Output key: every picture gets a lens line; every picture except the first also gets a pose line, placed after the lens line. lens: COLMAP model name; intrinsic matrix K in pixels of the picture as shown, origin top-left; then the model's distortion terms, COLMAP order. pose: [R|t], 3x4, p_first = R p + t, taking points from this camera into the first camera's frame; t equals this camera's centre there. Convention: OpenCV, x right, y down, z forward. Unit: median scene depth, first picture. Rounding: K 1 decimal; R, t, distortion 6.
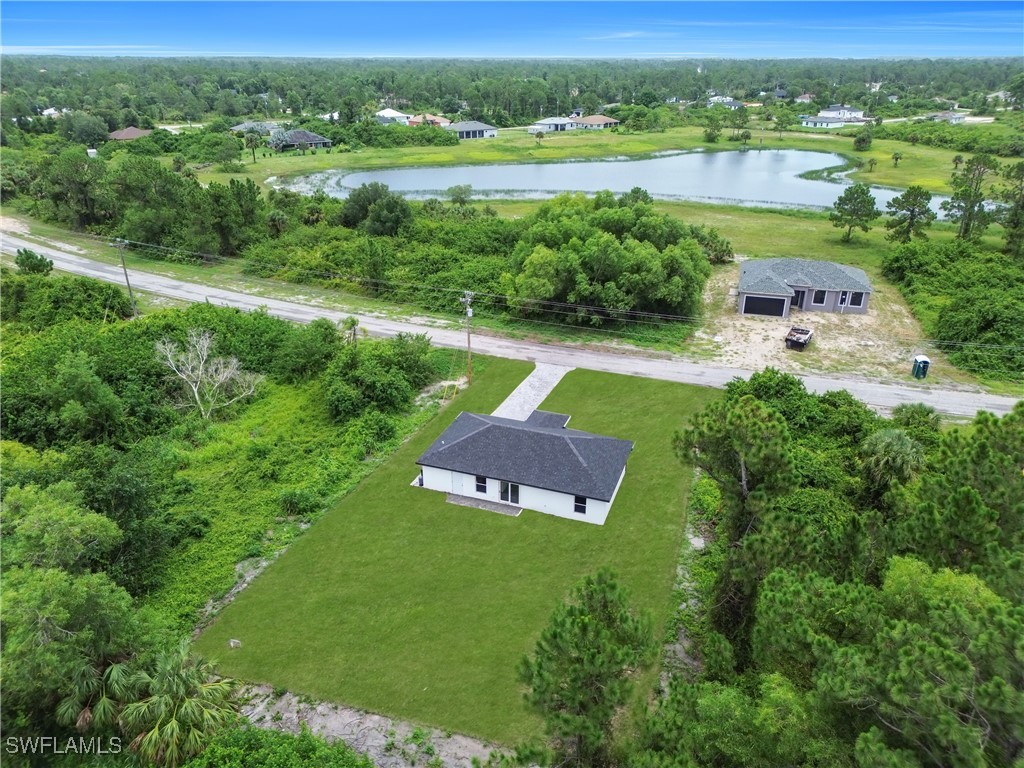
lens RADIAL K [[717.2, 0, 512.0], [0, 717.2, 384.0], [0, 0, 1]] dist [0.070993, -0.083822]
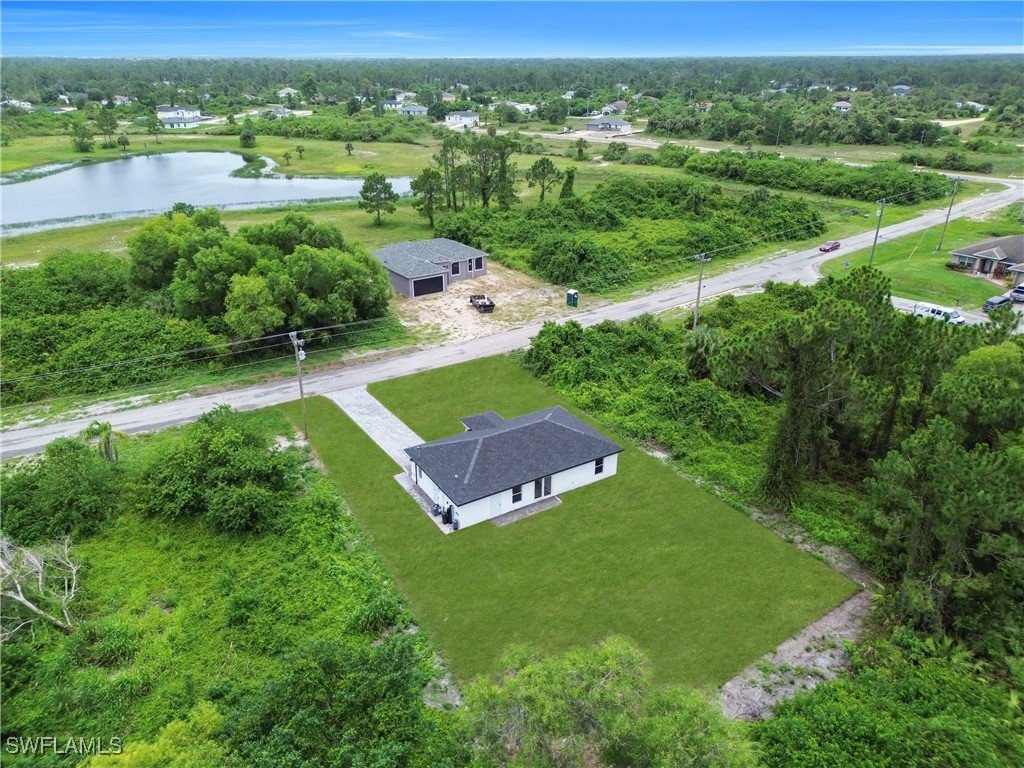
lens RADIAL K [[712.5, 0, 512.0], [0, 712.5, 384.0], [0, 0, 1]] dist [0.074150, -0.082200]
pose [[0.618901, -0.325838, 0.714697, -0.436044], [0.323823, 0.934820, 0.145775, -0.091846], [-0.715612, 0.141215, 0.684075, 0.192603]]
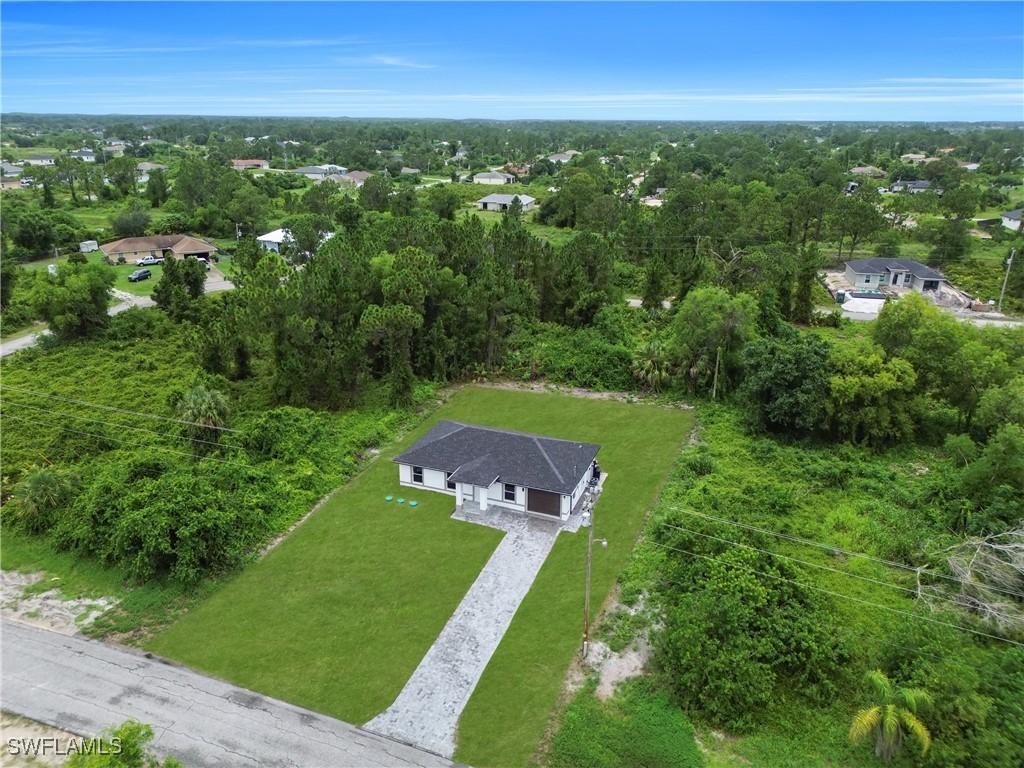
lens RADIAL K [[712.5, 0, 512.0], [0, 712.5, 384.0], [0, 0, 1]] dist [0.074150, -0.082200]
pose [[-0.999830, -0.013239, 0.012806, -0.010301], [-0.000444, 0.712400, 0.701773, -0.462930], [-0.018414, 0.701648, -0.712285, 1.080275]]
